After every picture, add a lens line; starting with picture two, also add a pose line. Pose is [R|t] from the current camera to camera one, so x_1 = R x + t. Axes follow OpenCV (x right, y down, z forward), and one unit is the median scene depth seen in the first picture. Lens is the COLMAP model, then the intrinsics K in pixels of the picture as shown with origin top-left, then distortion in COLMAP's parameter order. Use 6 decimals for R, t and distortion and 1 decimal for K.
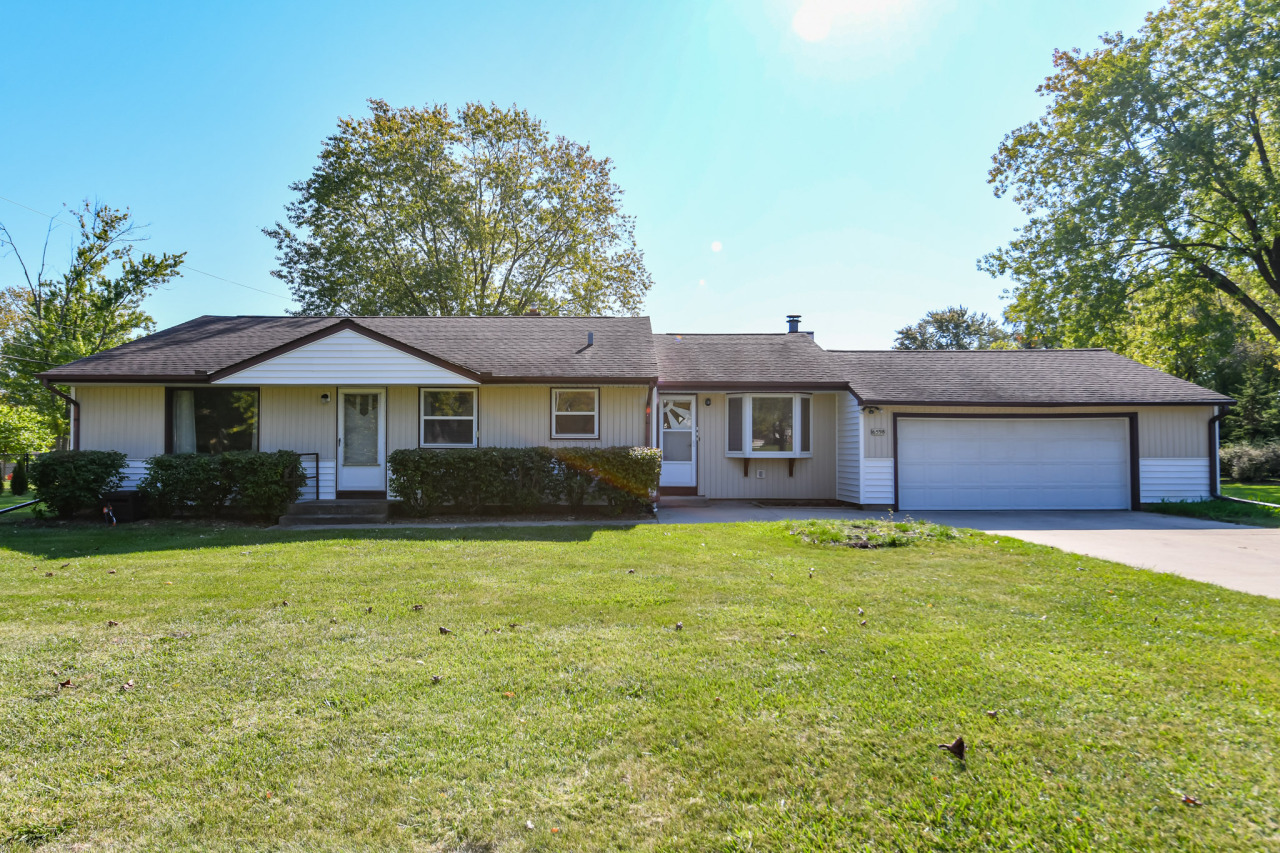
lens RADIAL K [[683.5, 0, 628.0], [0, 683.5, 435.3], [0, 0, 1]] dist [-0.008588, -0.001237]
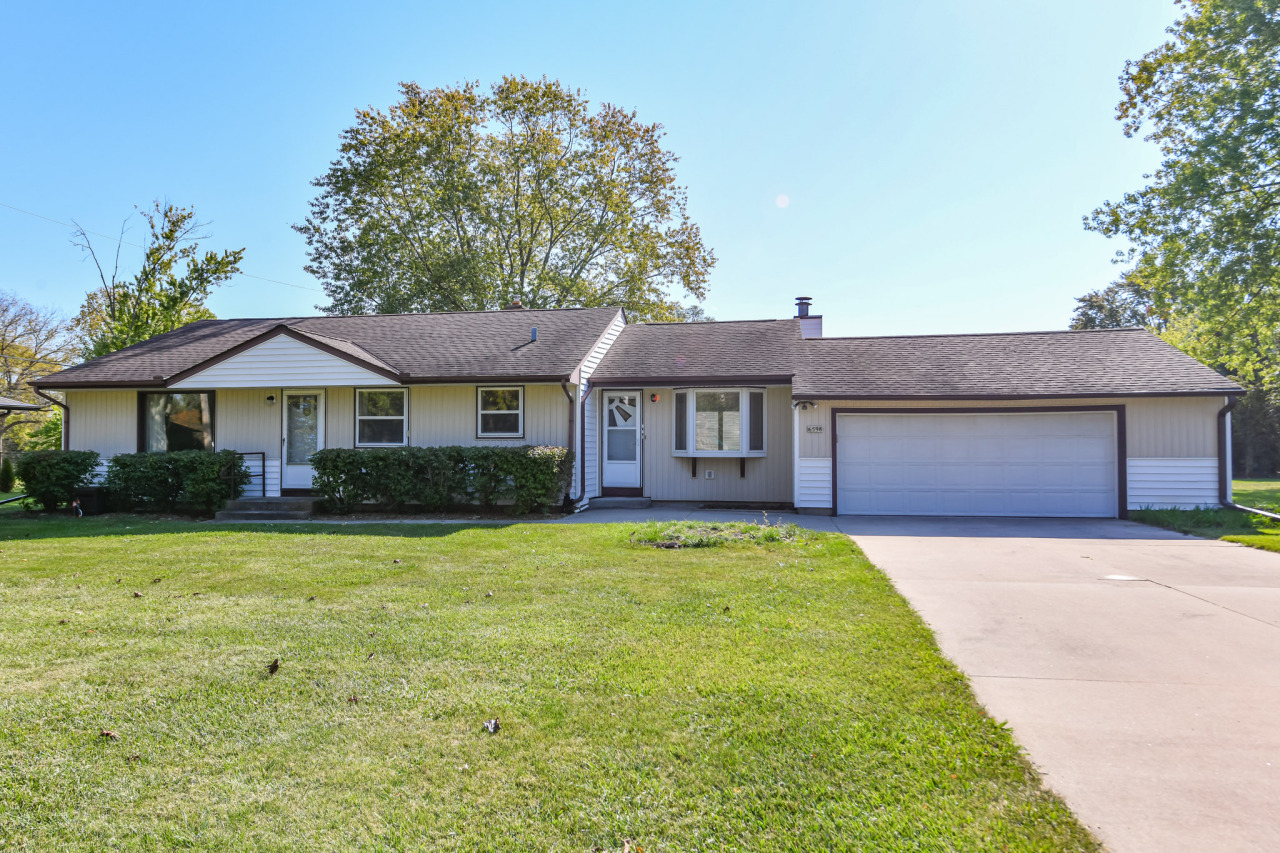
lens RADIAL K [[794.1, 0, 629.4], [0, 794.1, 429.2], [0, 0, 1]] dist [-0.007435, -0.001641]
pose [[0.983700, -0.005529, -0.179731, 0.281226], [0.005498, 0.999985, -0.000667, -0.004985], [0.179732, -0.000332, 0.983716, -0.087026]]
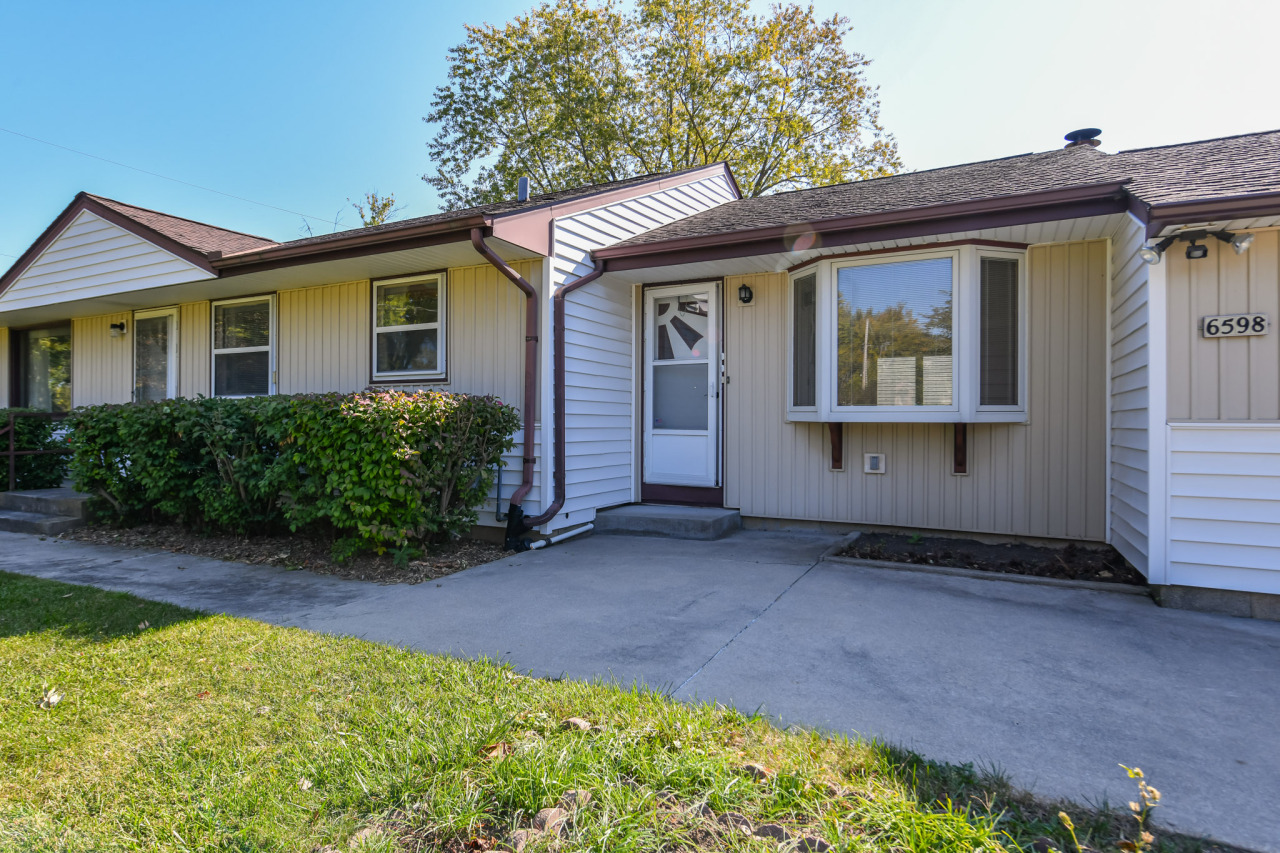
lens RADIAL K [[683.5, 0, 629.9], [0, 683.5, 413.6], [0, 0, 1]] dist [-0.008588, -0.001237]
pose [[0.884254, -0.005686, -0.466972, 0.253130], [0.009398, 0.999940, 0.005620, 0.023860], [0.466913, -0.009358, 0.884254, 0.584366]]
